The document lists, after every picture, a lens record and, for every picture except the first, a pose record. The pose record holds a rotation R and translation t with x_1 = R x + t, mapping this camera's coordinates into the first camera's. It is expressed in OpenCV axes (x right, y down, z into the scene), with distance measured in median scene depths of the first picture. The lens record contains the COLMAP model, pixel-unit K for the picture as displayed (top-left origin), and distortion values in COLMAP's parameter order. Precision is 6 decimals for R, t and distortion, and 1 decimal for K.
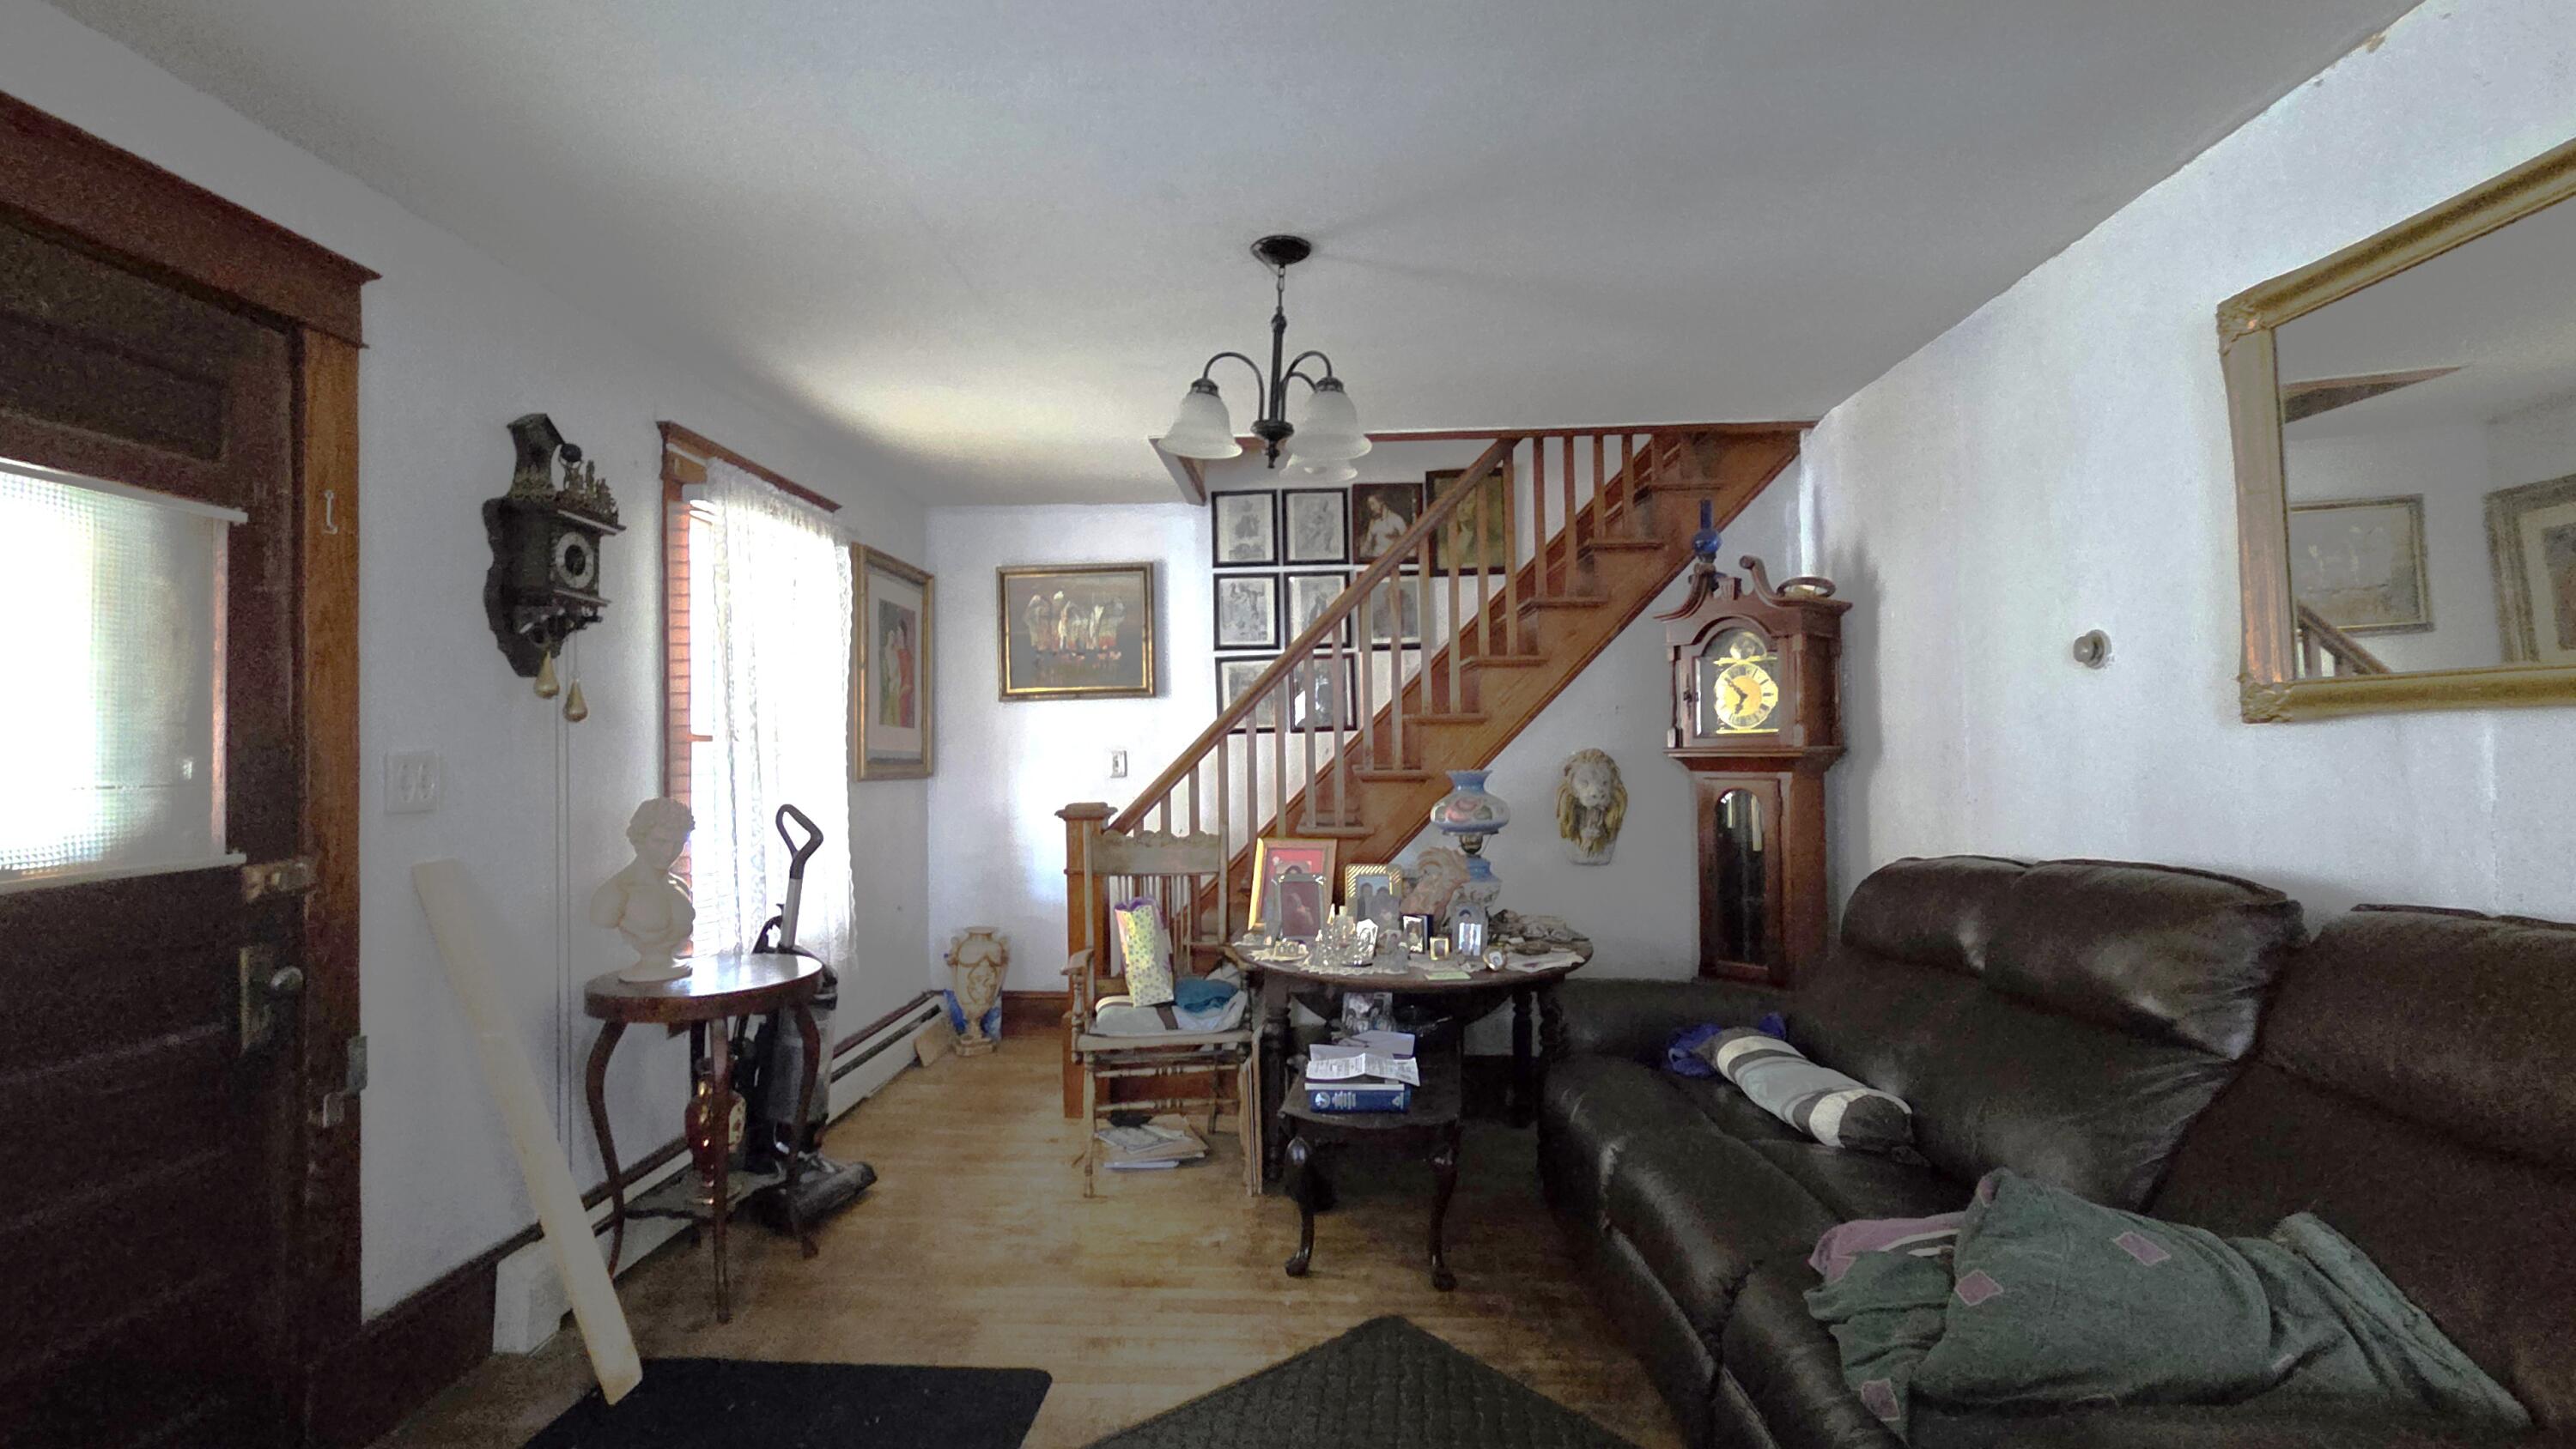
lens RADIAL K [[1097.7, 0, 1277.5], [0, 1097.7, 733.6], [0, 0, 1]] dist [0.003795, 0.000534]
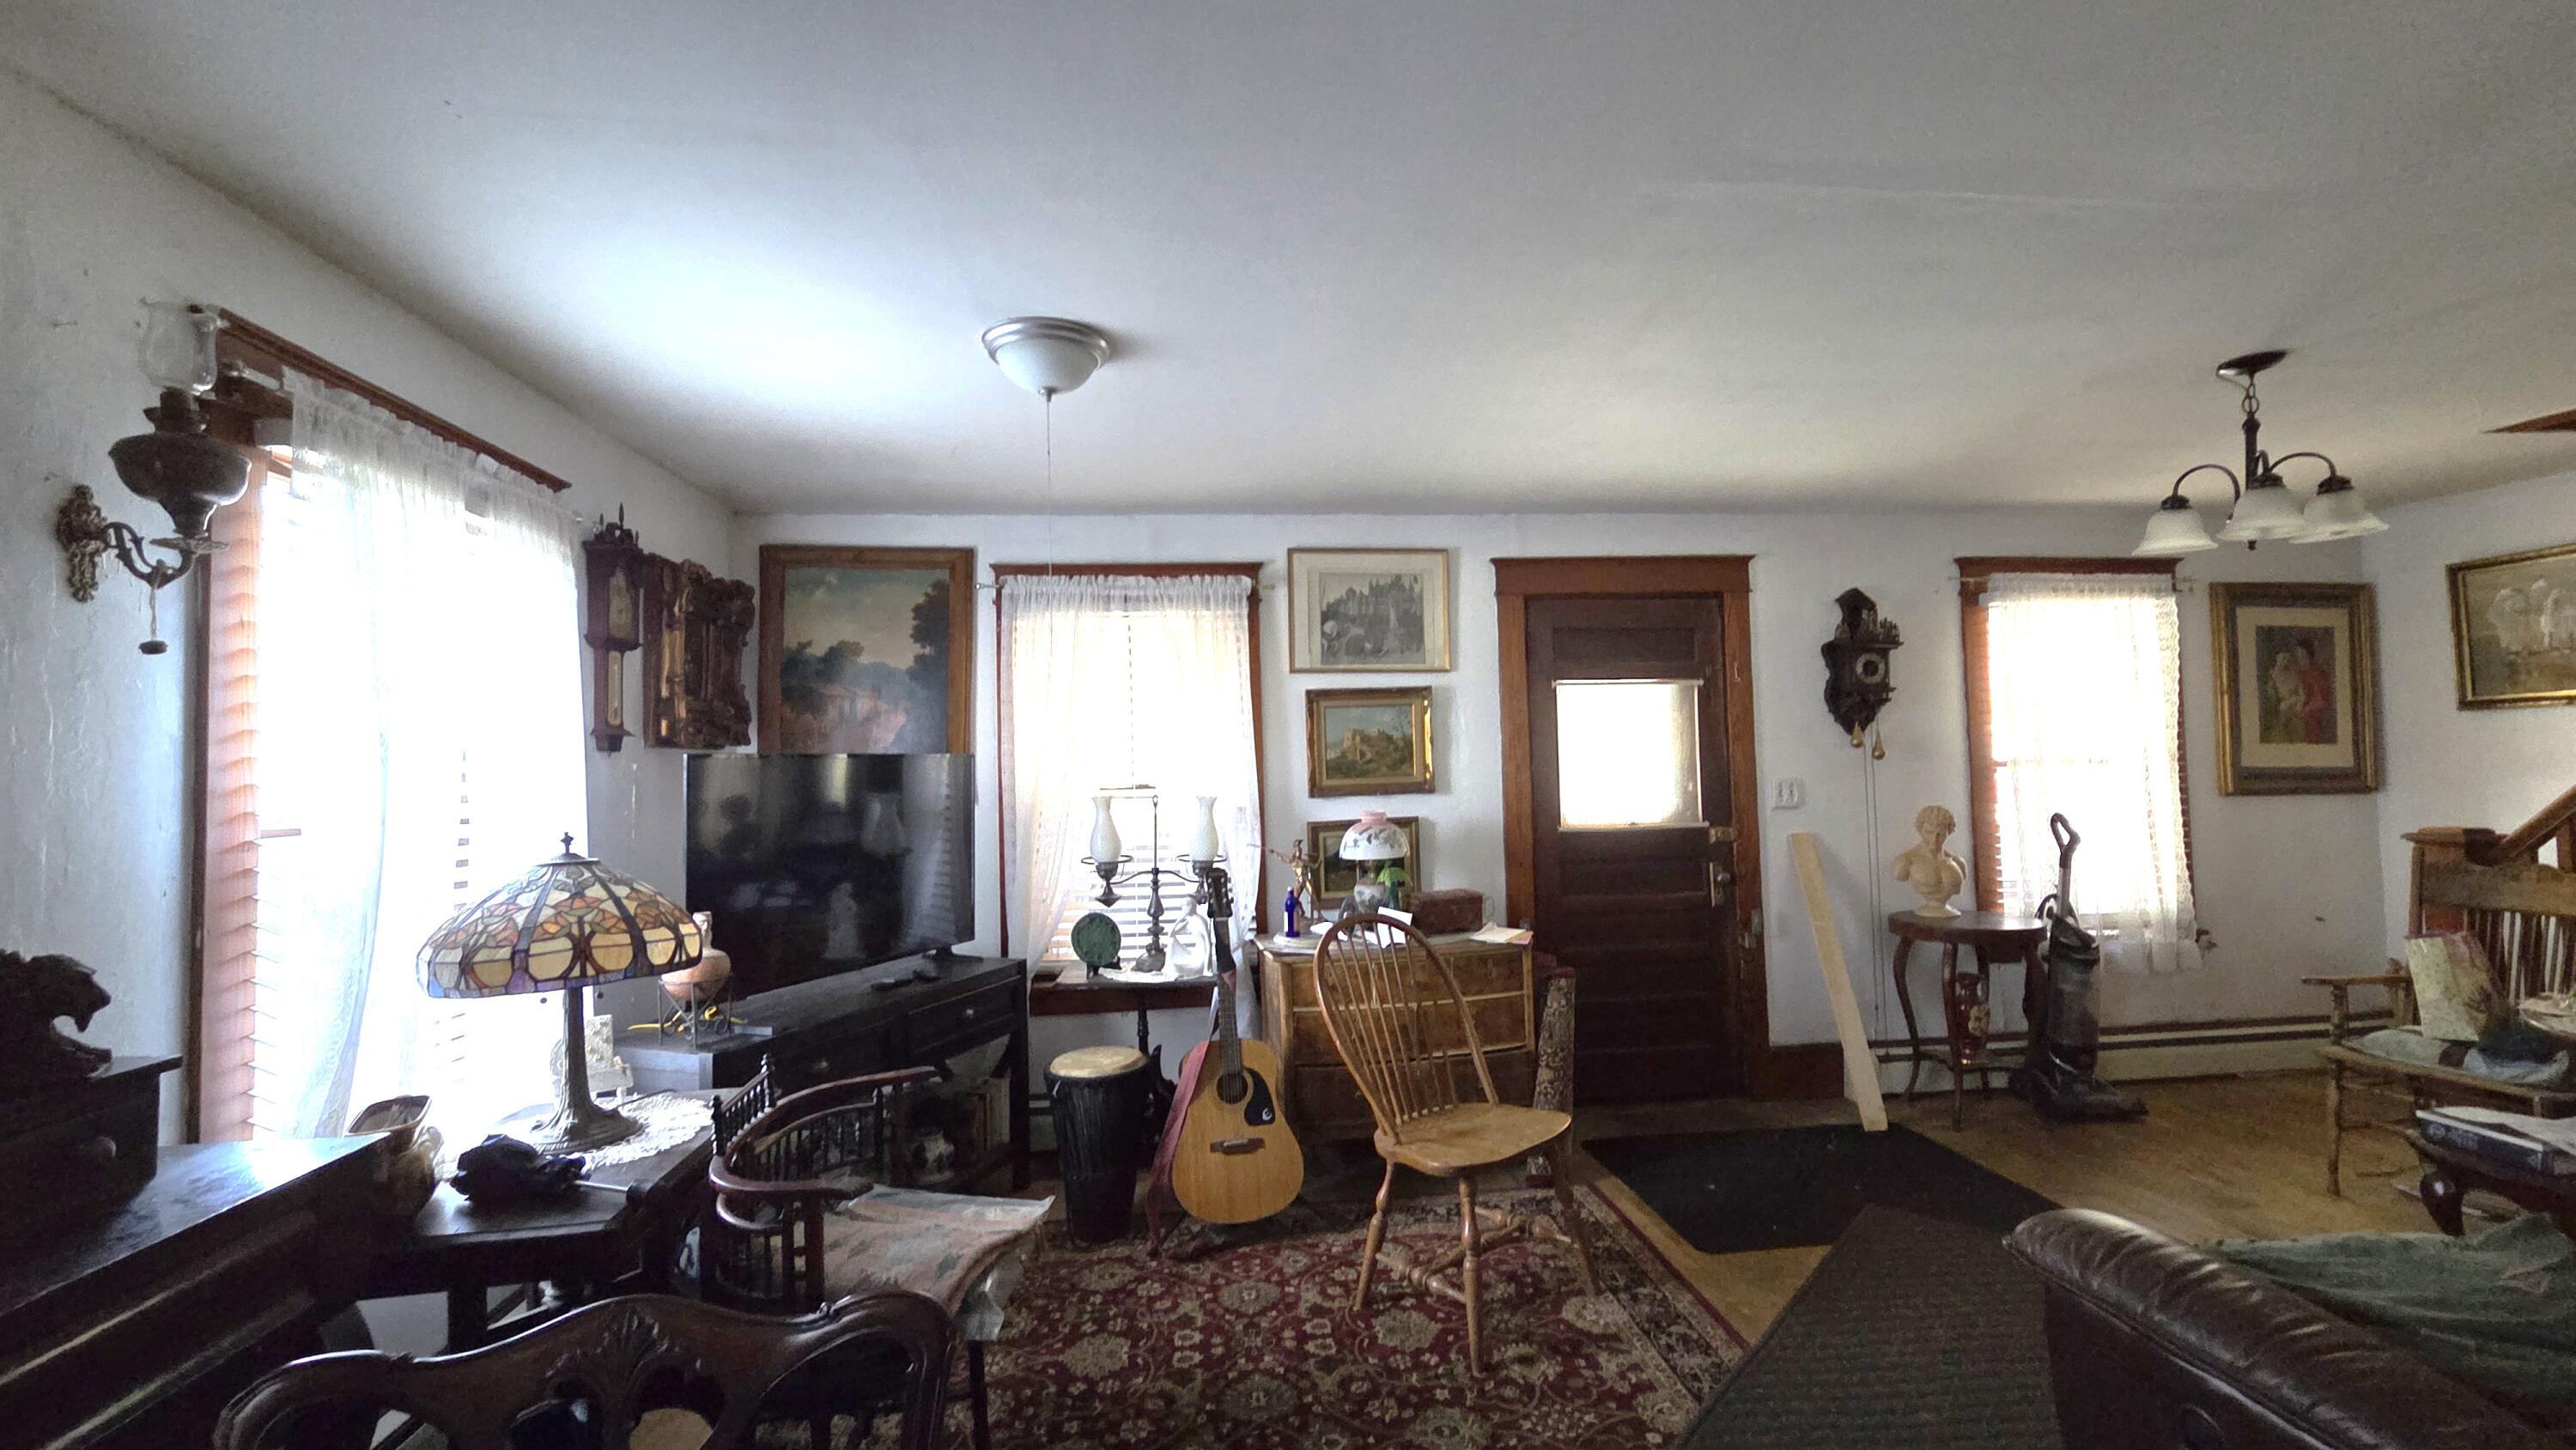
lens RADIAL K [[1097.8, 0, 1290.0], [0, 1097.8, 729.2], [0, 0, 1]] dist [0.003795, 0.000534]
pose [[0.167648, -0.025251, -0.985523, 0.929884], [0.035493, 0.999178, -0.019563, -0.058317], [0.985208, -0.031699, 0.168407, -0.213214]]
